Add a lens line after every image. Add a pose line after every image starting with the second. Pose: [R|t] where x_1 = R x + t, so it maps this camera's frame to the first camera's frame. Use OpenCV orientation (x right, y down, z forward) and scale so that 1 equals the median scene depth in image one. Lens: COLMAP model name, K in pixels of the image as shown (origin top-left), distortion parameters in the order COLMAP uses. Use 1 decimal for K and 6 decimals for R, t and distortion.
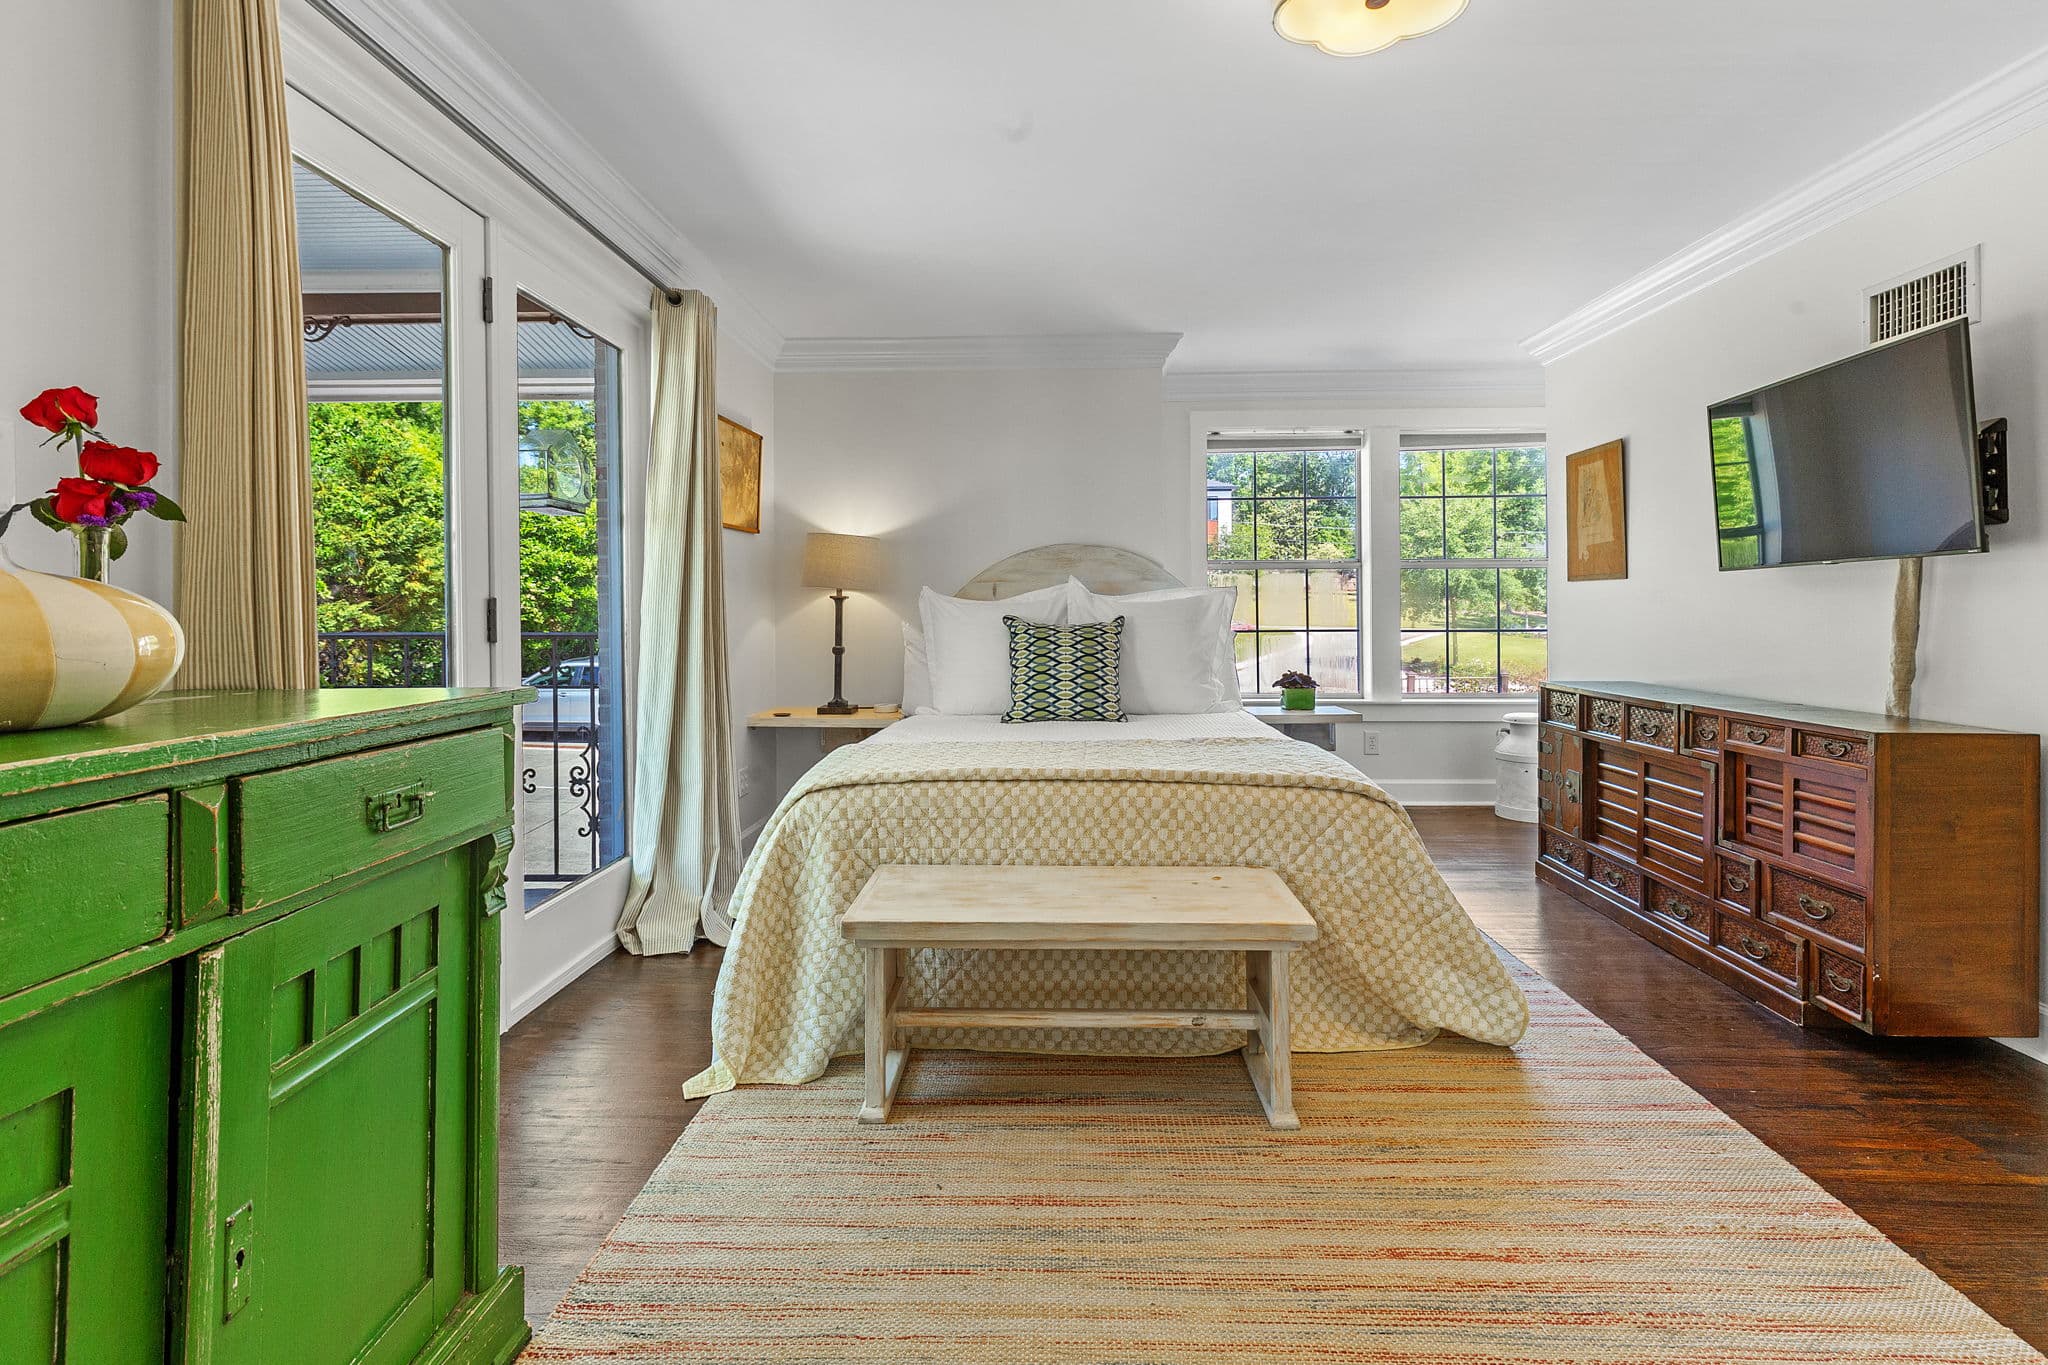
lens RADIAL K [[941.0, 0, 1028.2], [0, 941.0, 597.2], [0, 0, 1]] dist [0.001788, -0.000008]
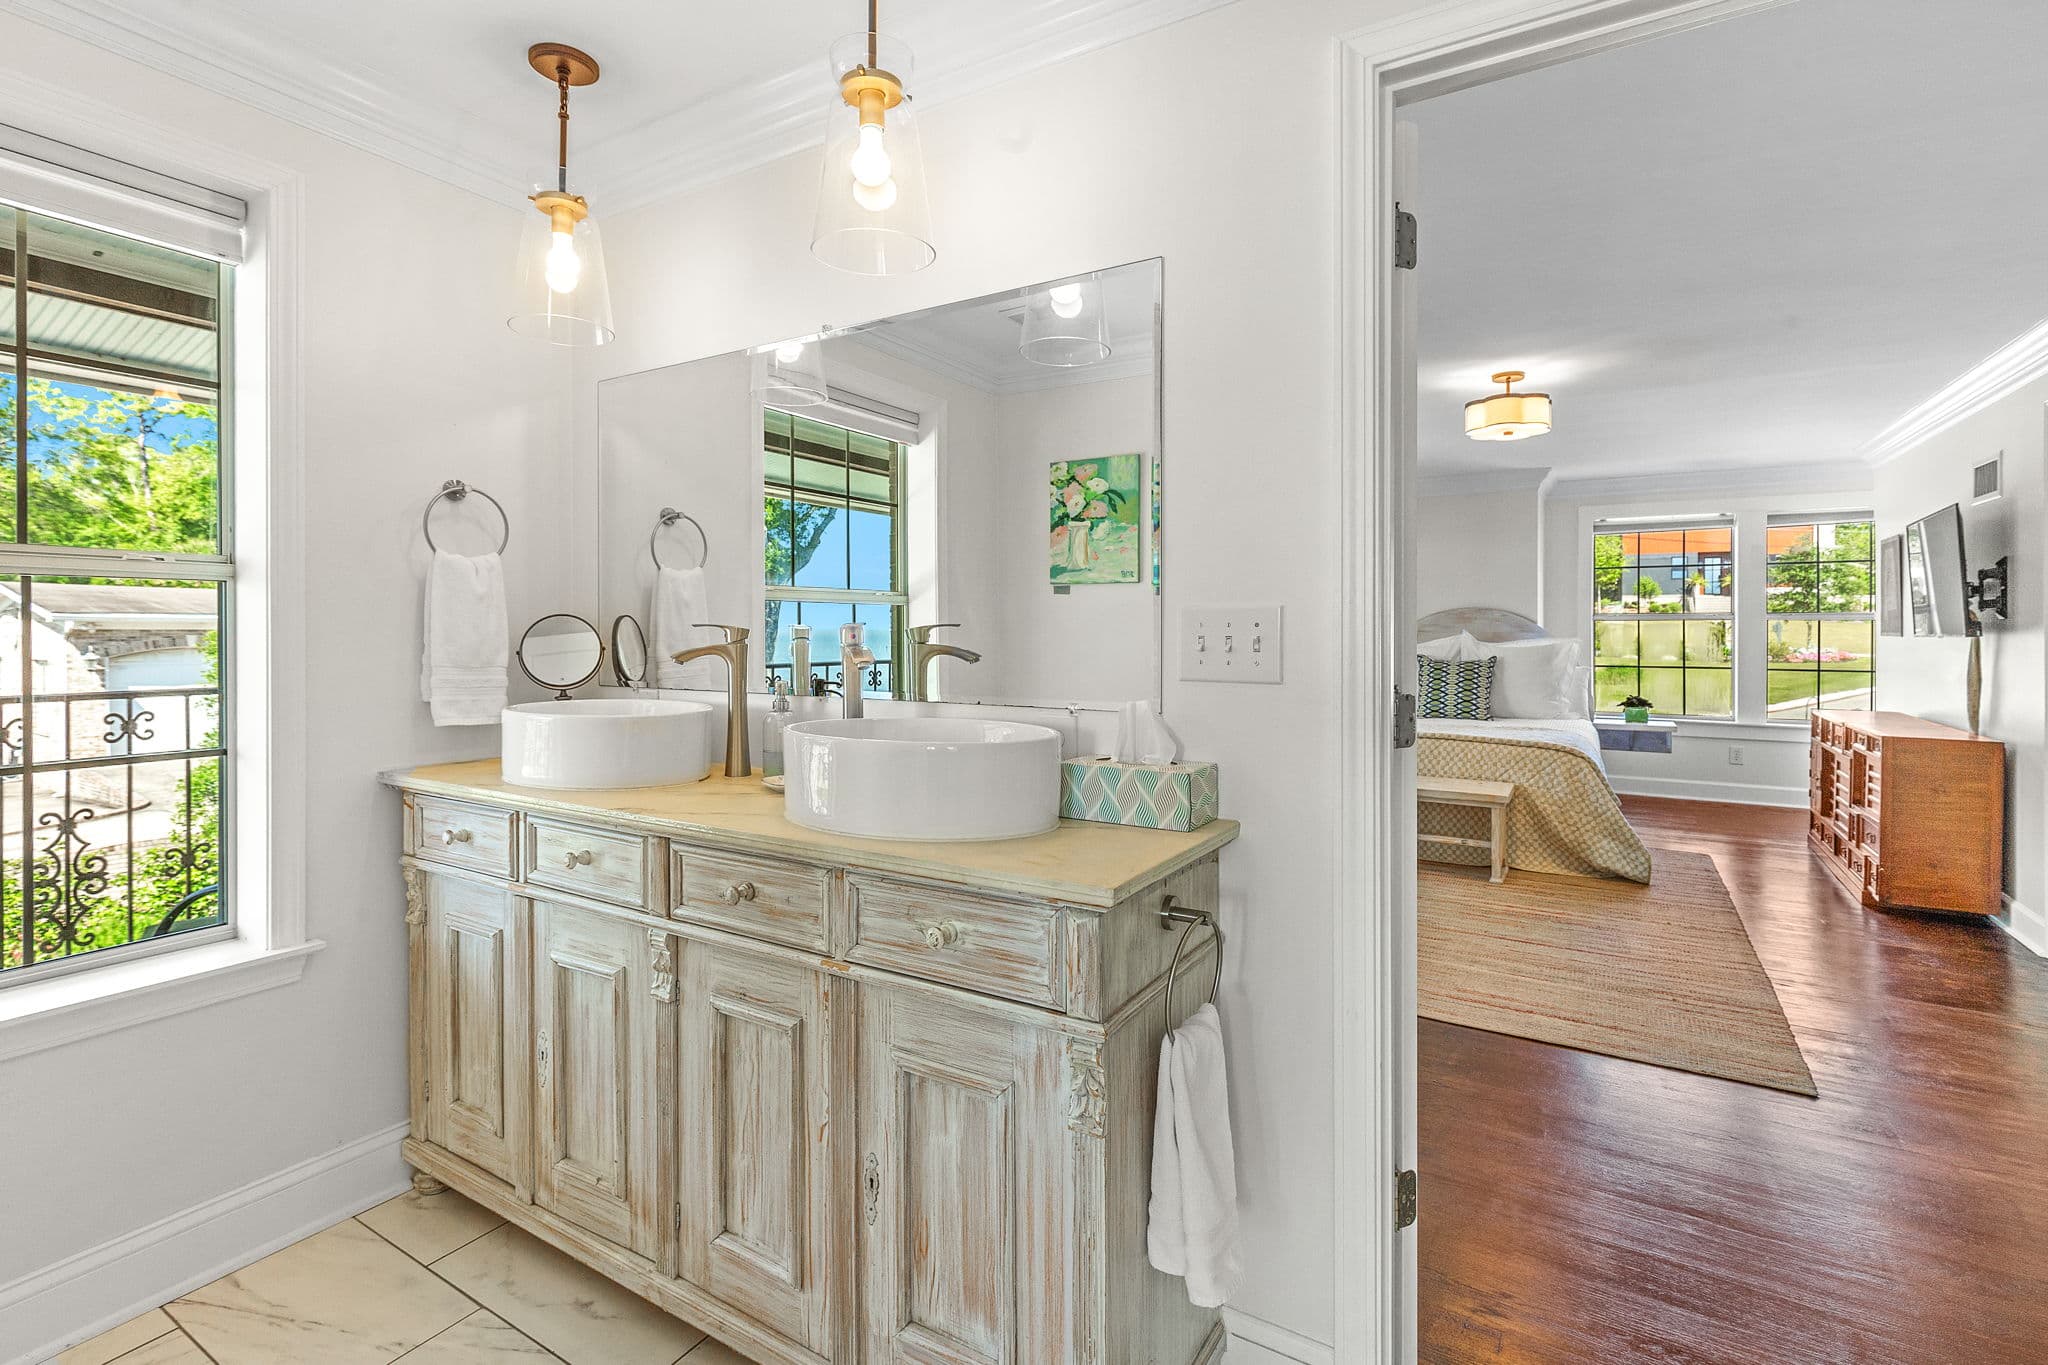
lens RADIAL K [[958.5, 0, 1022.6], [0, 958.5, 630.5], [0, 0, 1]] dist [-0.003180, 0.000367]
pose [[0.867185, 0.008336, -0.497916, 0.360475], [0.000649, 0.999840, 0.017870, -0.089780], [0.497985, -0.015820, 0.867041, -1.364690]]
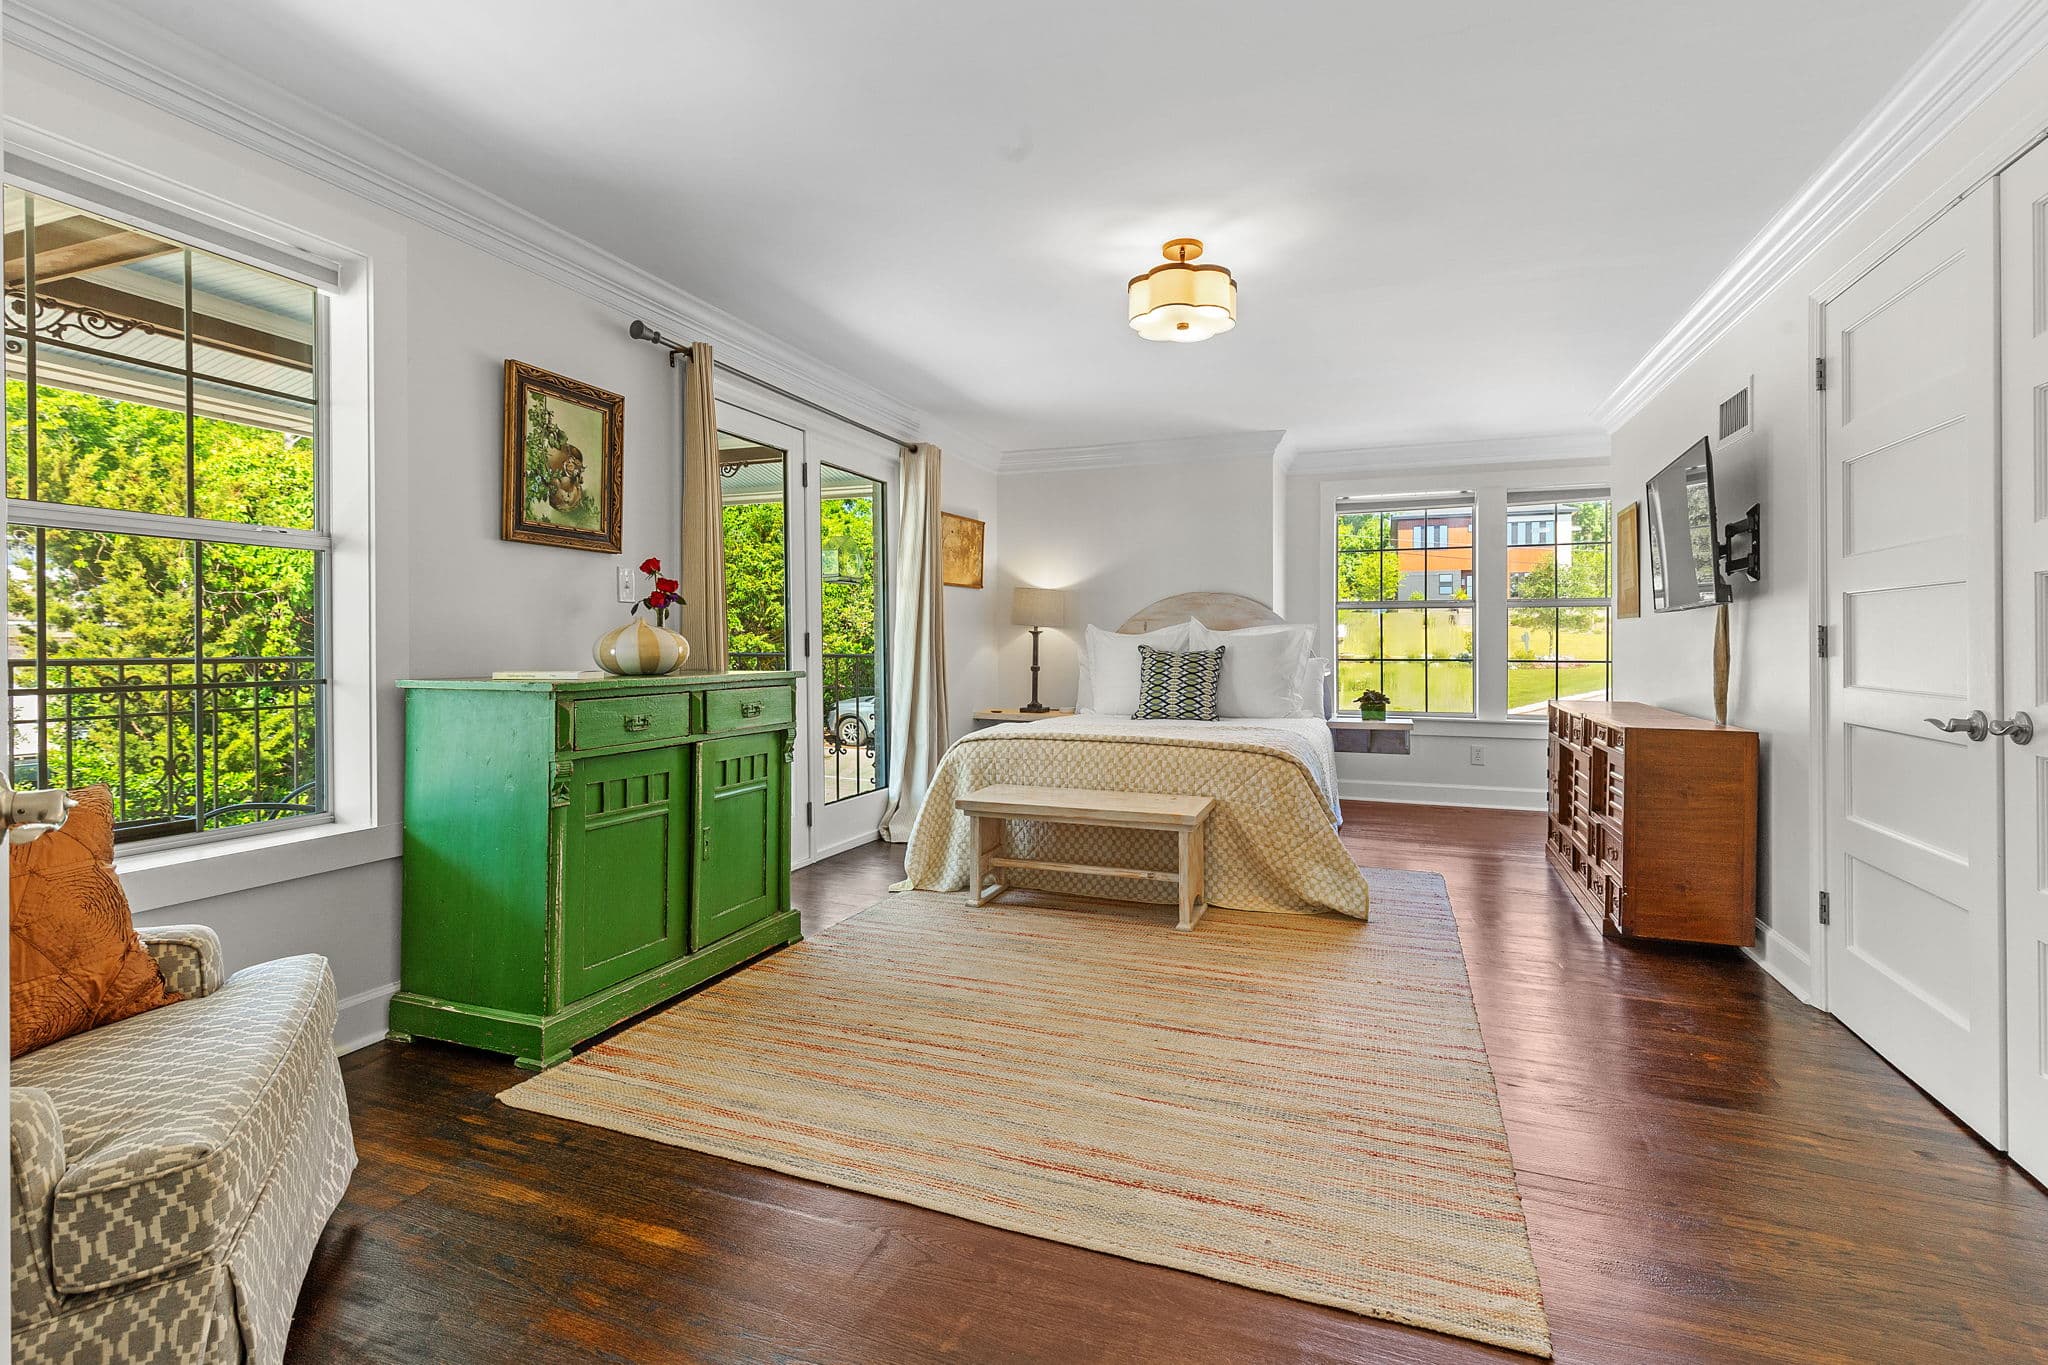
lens RADIAL K [[937.1, 0, 1037.9], [0, 937.1, 645.1], [0, 0, 1]] dist [0.001144, -0.000203]
pose [[0.944522, 0.006263, -0.328388, 0.493922], [-0.000814, 0.999860, 0.016728, -0.006396], [0.328447, -0.015533, 0.944395, -0.634889]]
